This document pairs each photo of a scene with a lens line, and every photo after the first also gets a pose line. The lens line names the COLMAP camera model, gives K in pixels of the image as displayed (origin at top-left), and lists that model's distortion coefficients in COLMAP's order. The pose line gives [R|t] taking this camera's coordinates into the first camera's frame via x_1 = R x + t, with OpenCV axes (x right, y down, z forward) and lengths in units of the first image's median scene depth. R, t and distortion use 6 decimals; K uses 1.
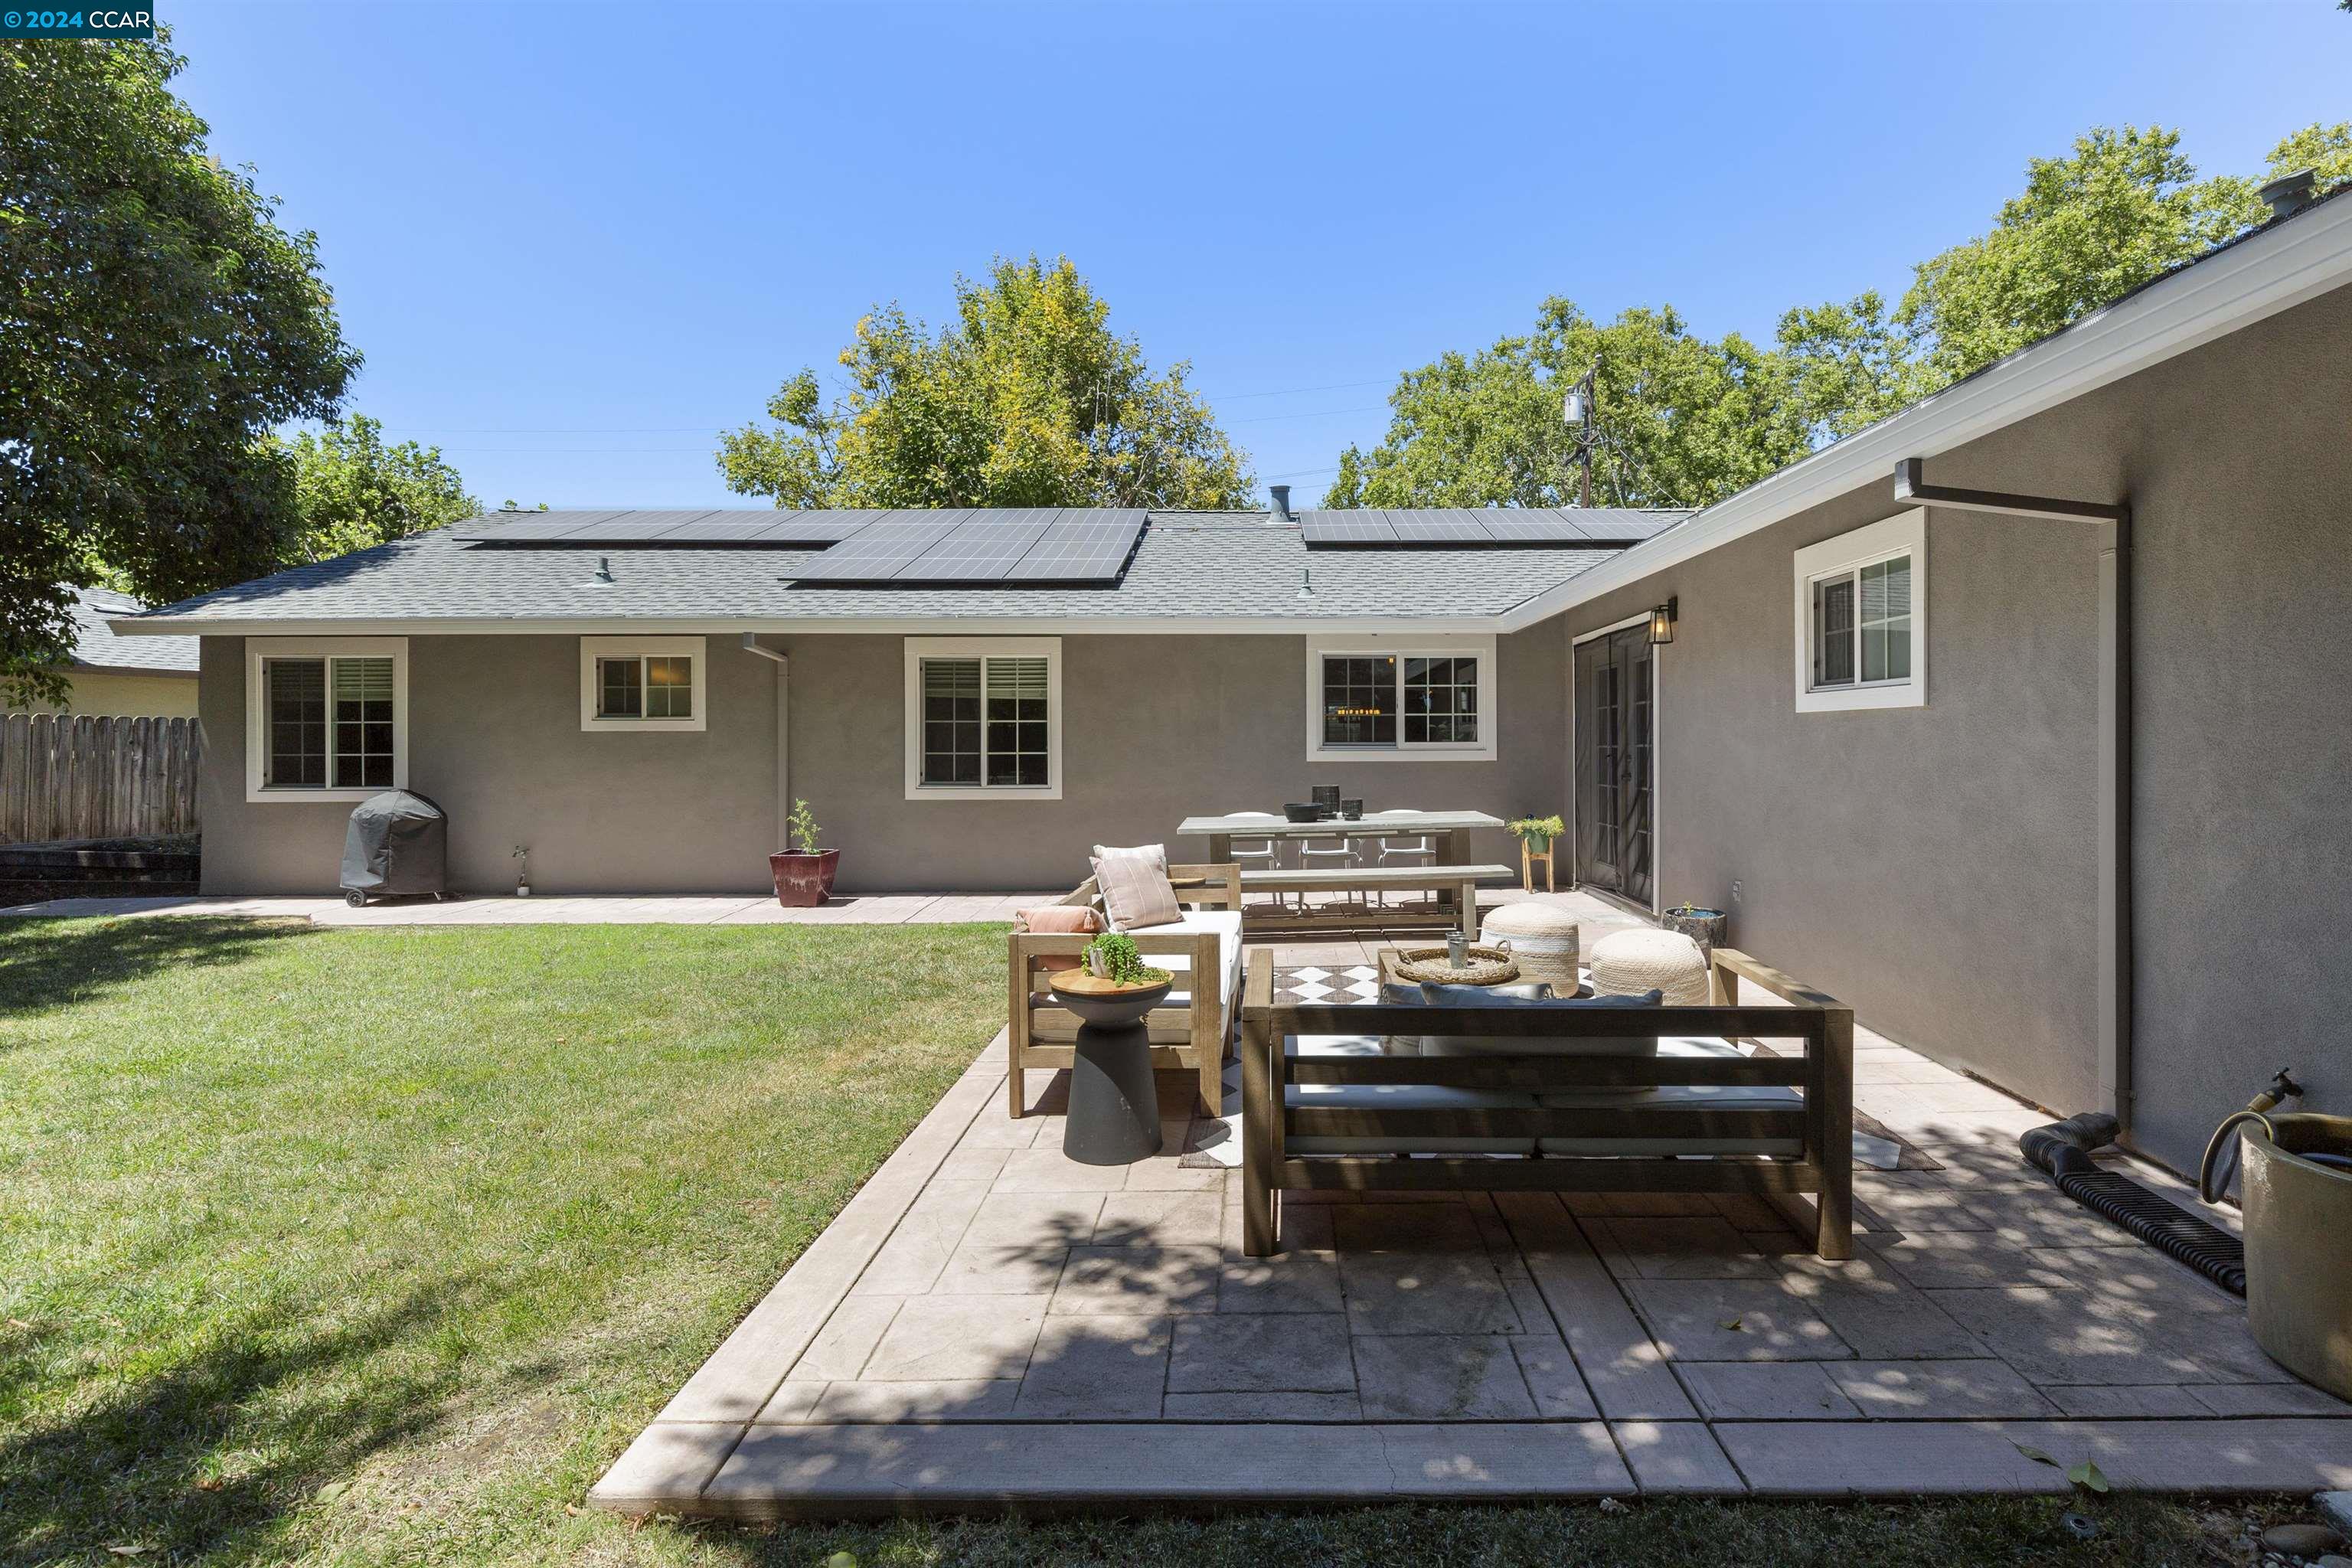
lens RADIAL K [[1088.4, 0, 1255.2], [0, 1088.4, 750.4], [0, 0, 1]] dist [-0.001135, 0.000011]
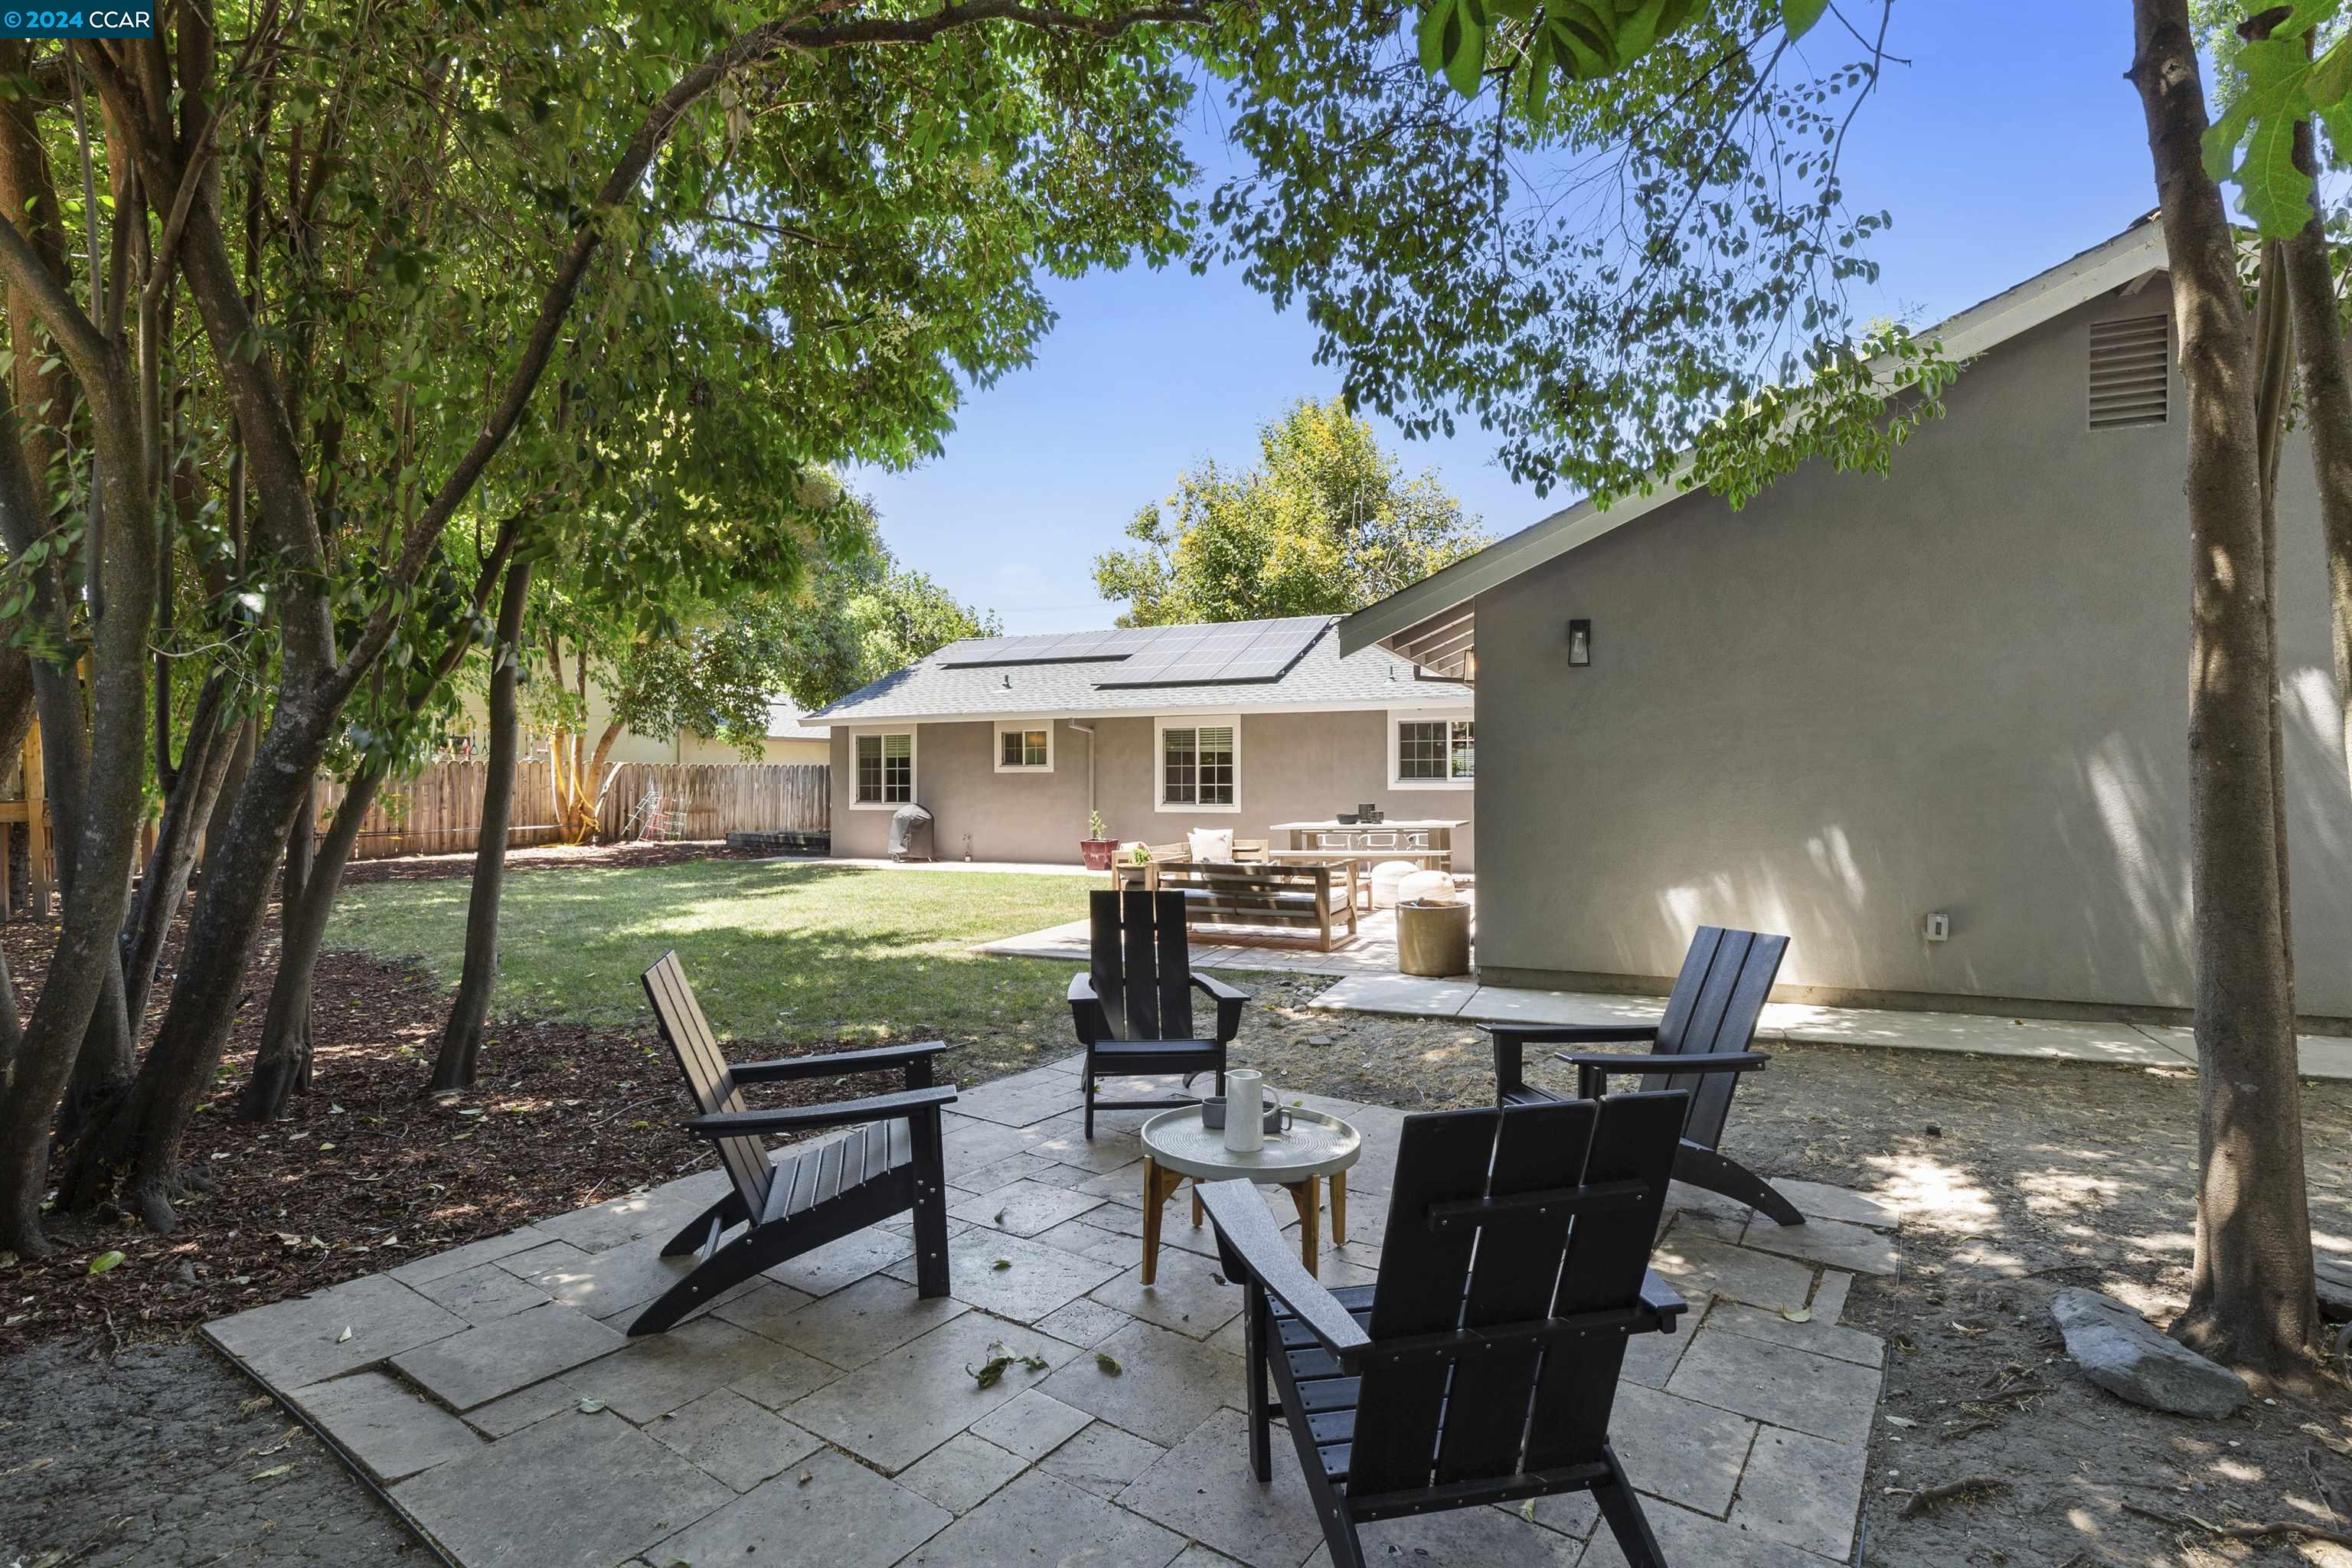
lens RADIAL K [[1102.5, 0, 1176.0], [0, 1102.5, 784.0], [0, 0, 1]] dist [0.001421, 0.000154]
pose [[0.913504, -0.000648, -0.406830, 0.412548], [0.000181, 0.999999, -0.001186, 0.003543], [0.406830, 0.001010, 0.913503, -0.567798]]
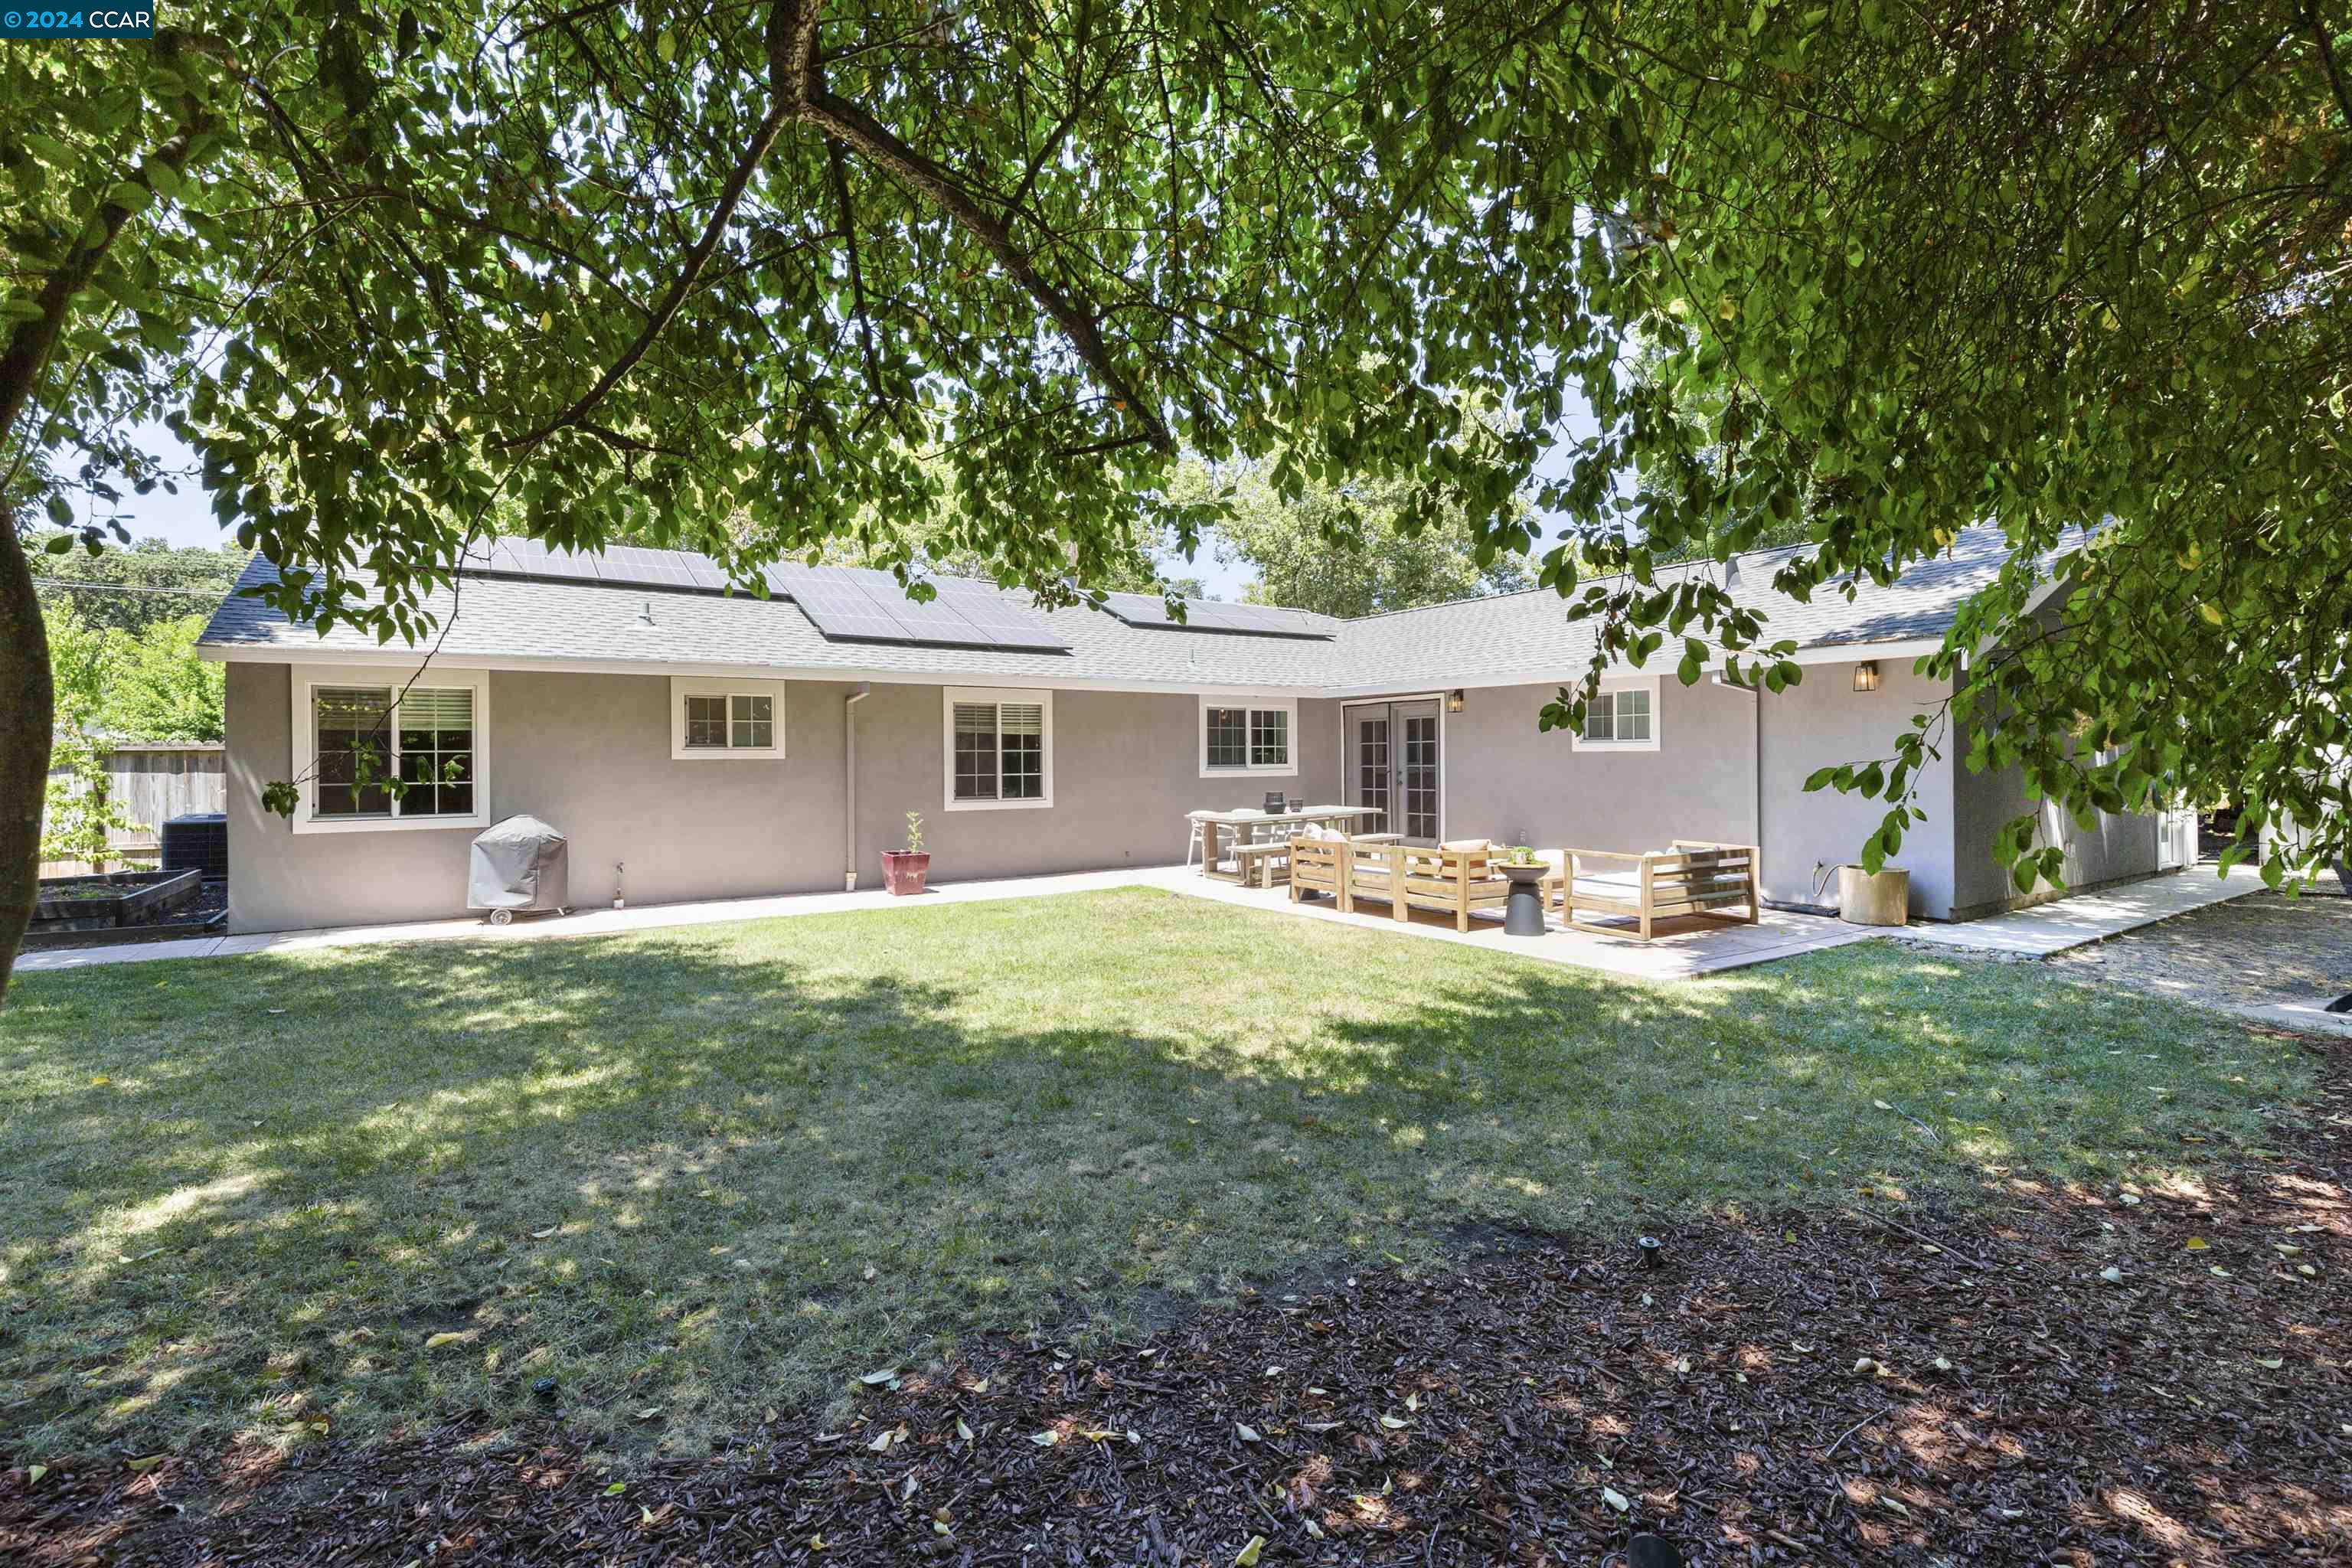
lens RADIAL K [[1067.1, 0, 1181.7], [0, 1067.1, 705.4], [0, 0, 1]] dist [0.000837, 0.000364]
pose [[0.838490, 0.023777, 0.544397, -0.778728], [0.007770, 0.998424, -0.055575, -0.007567], [-0.544861, 0.050829, 0.836984, -0.230476]]
